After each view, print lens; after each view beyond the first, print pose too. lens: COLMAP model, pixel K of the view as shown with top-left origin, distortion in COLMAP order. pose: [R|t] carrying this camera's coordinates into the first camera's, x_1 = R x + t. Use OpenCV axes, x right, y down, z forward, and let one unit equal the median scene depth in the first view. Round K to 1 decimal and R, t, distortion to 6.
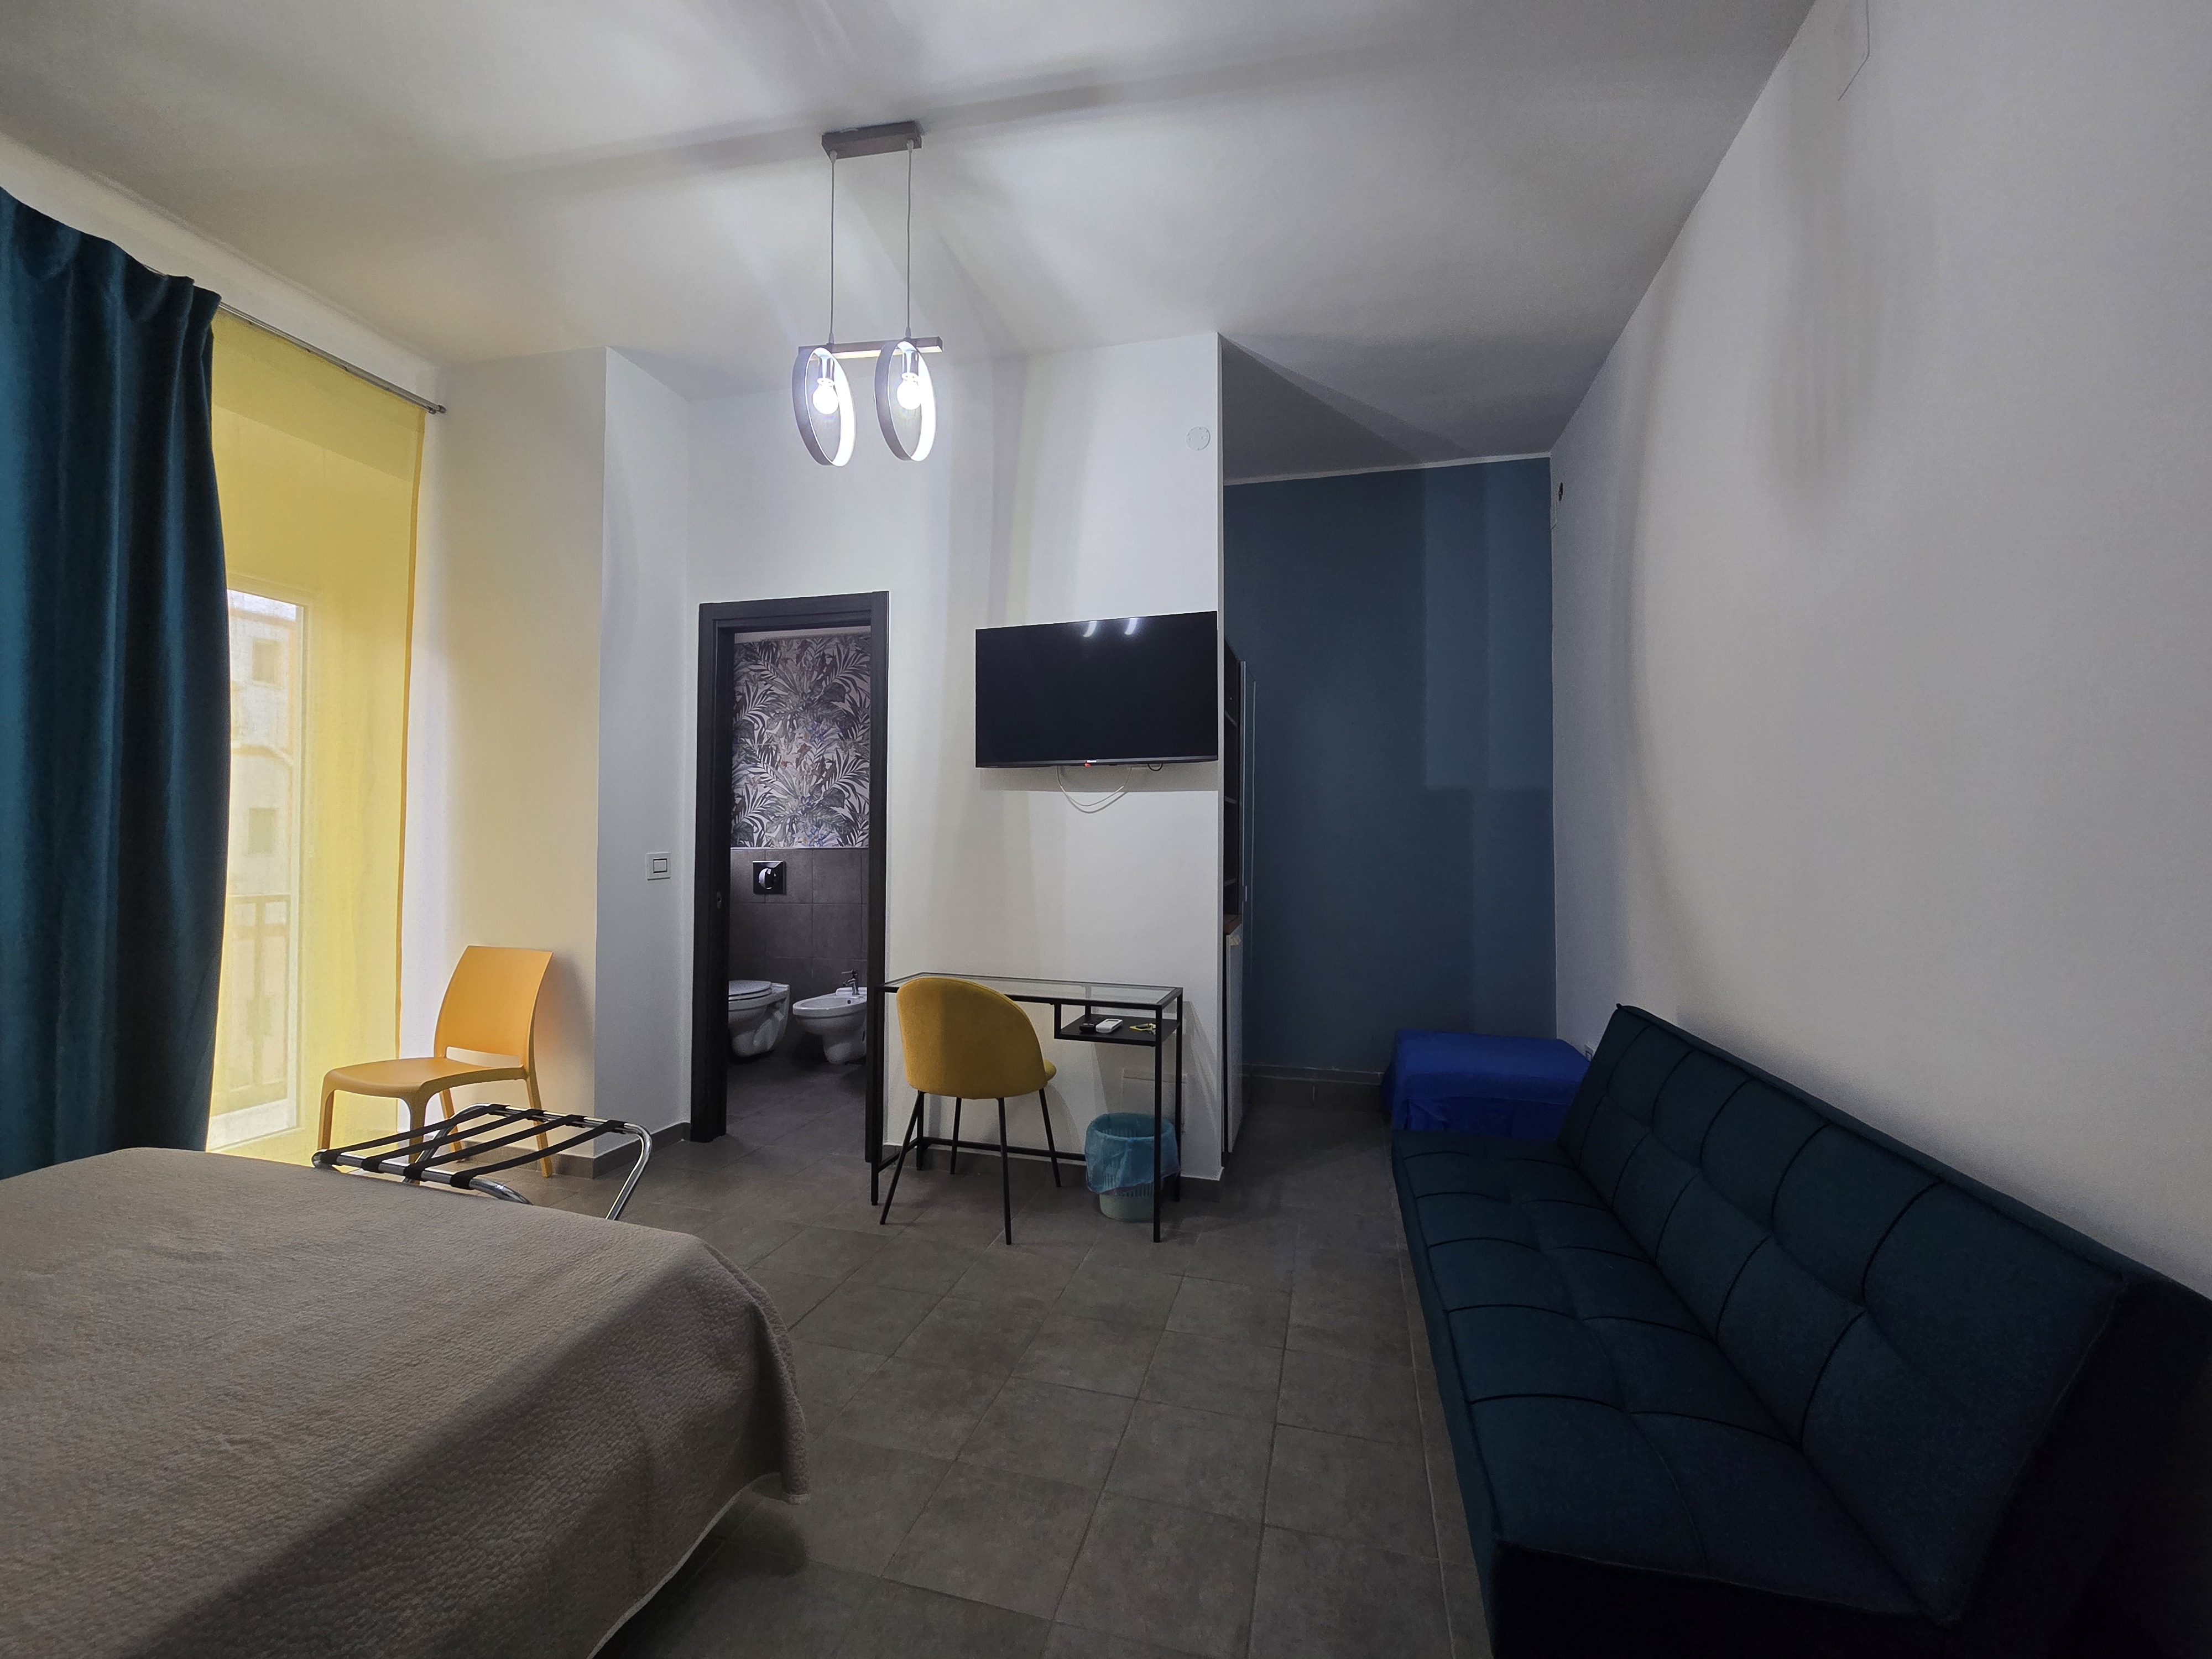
lens RADIAL K [[911.1, 0, 1106.0], [0, 911.1, 829.5], [0, 0, 1]] dist [-0.009392, 0.000209]
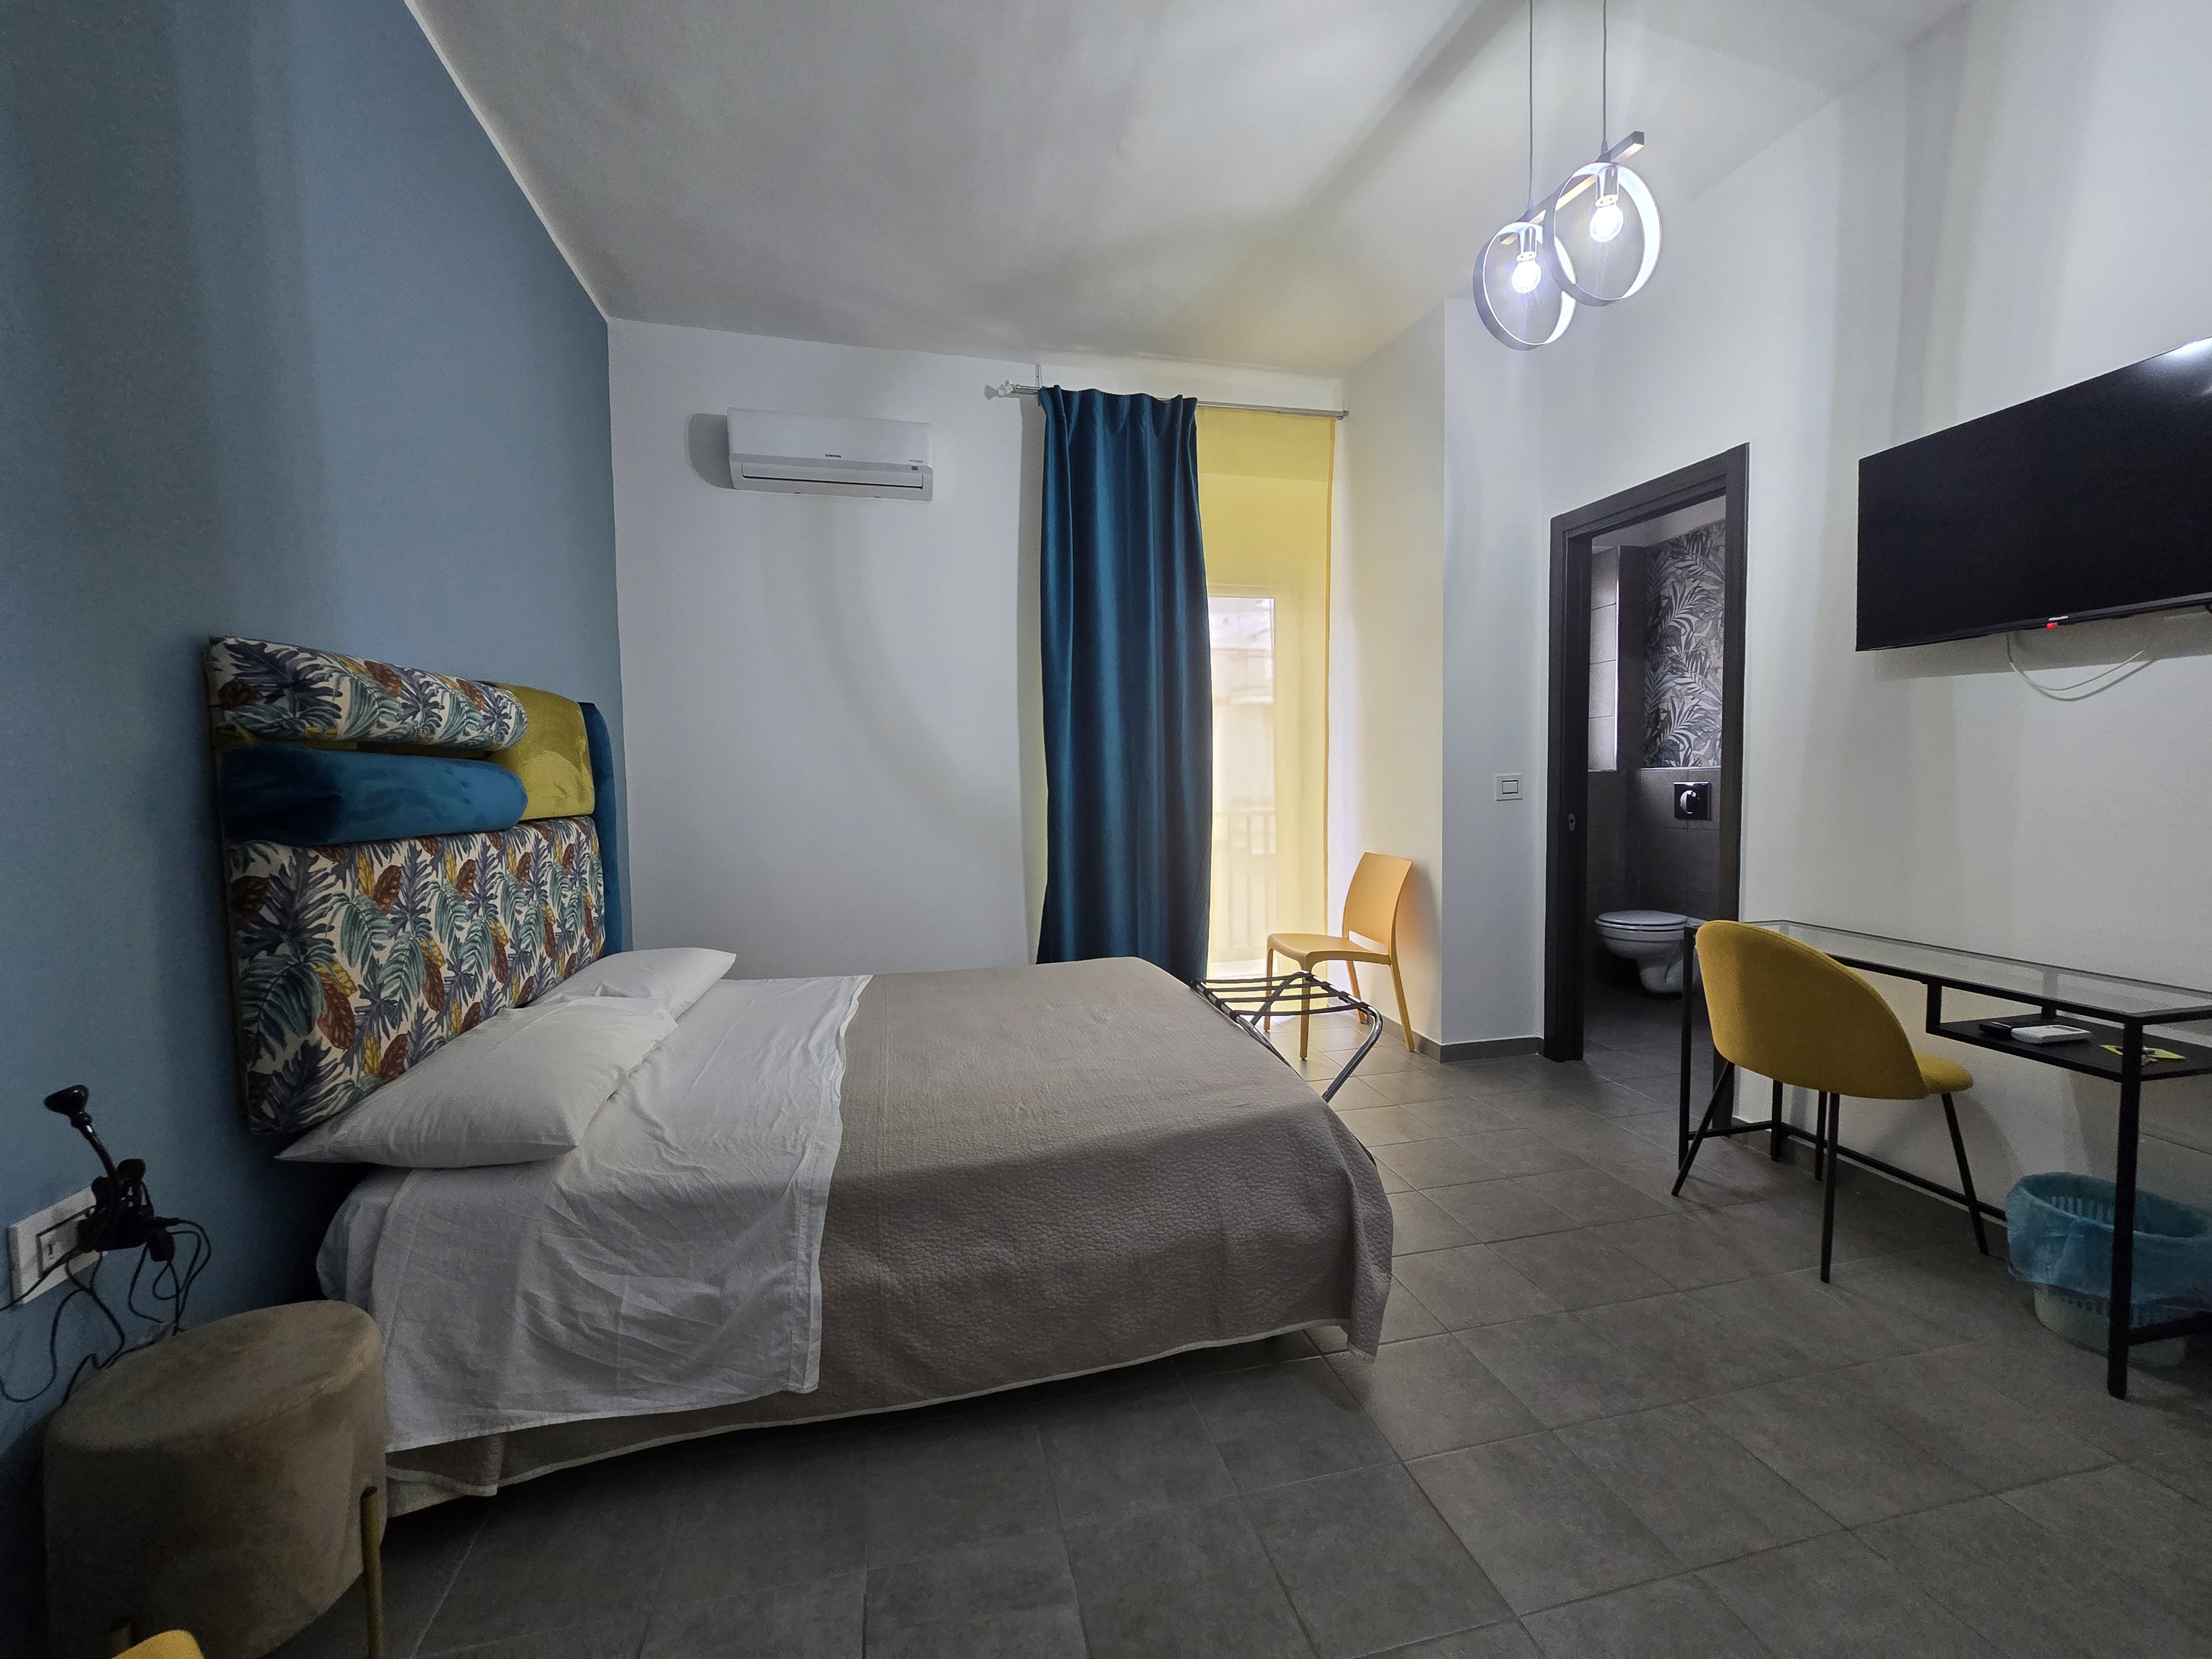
lens RADIAL K [[911.9, 0, 1106.0], [0, 911.9, 829.5], [0, 0, 1]] dist [-0.000965, 0.000611]
pose [[0.469587, 0.037598, -0.882085, 0.231616], [0.035667, 0.997469, 0.061504, 0.008420], [0.882166, -0.060342, 0.467057, 0.115458]]
